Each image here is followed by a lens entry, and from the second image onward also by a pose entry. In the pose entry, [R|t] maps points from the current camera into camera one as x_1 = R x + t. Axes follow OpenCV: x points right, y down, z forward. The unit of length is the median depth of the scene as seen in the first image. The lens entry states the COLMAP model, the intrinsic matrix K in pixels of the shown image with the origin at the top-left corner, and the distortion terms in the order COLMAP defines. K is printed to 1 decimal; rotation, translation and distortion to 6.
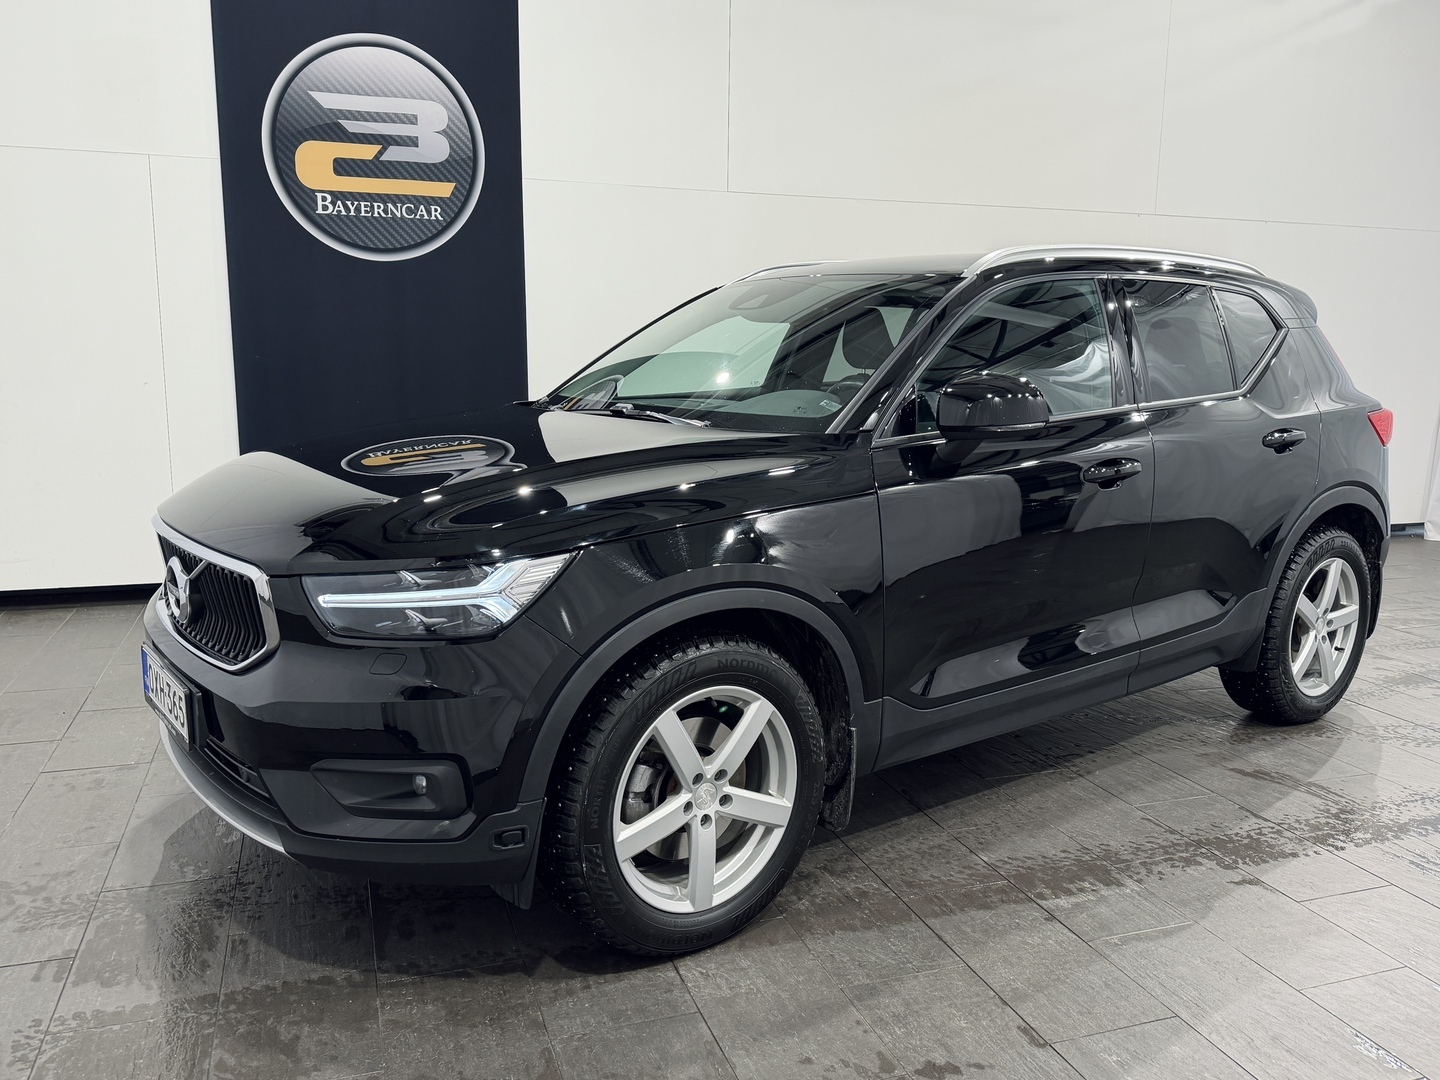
lens RADIAL K [[1144.0, 0, 732.1], [0, 1144.0, 538.8], [0, 0, 1]] dist [0.010404, -0.013600]
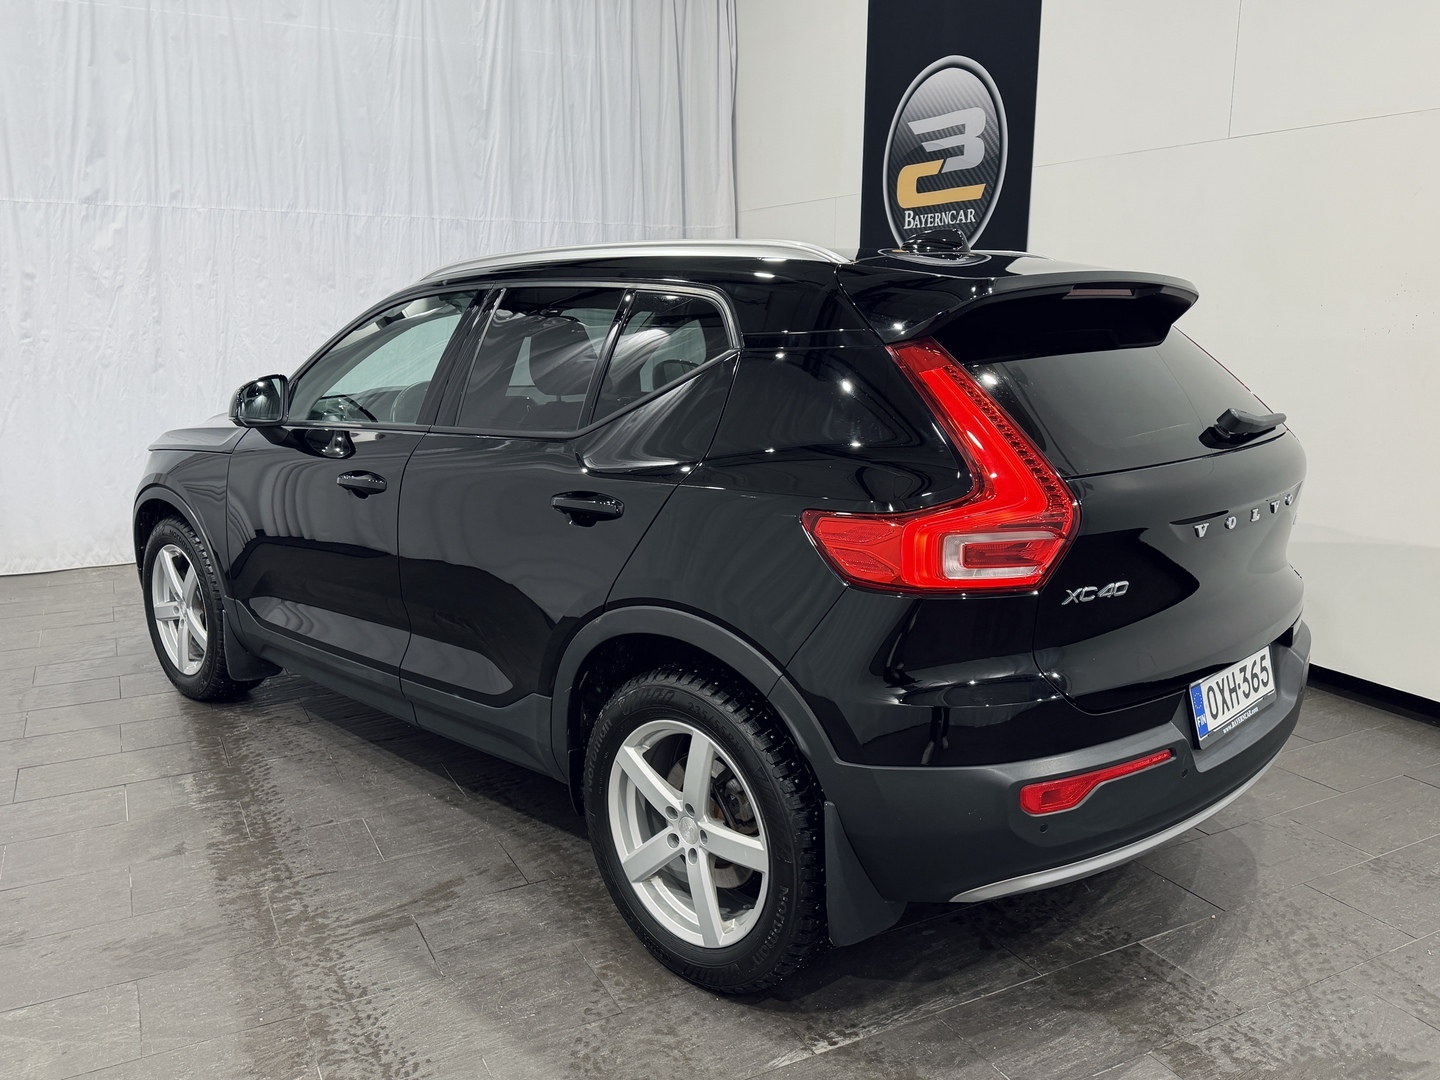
lens RADIAL K [[1144.0, 0, 708.1], [0, 1144.0, 546.6], [0, 0, 1]] dist [0.010404, -0.013600]
pose [[0.149756, 0.183665, -0.971514, 0.786912], [-0.166585, 0.973235, 0.158311, -0.121842], [0.974588, 0.138132, 0.176344, 0.647191]]
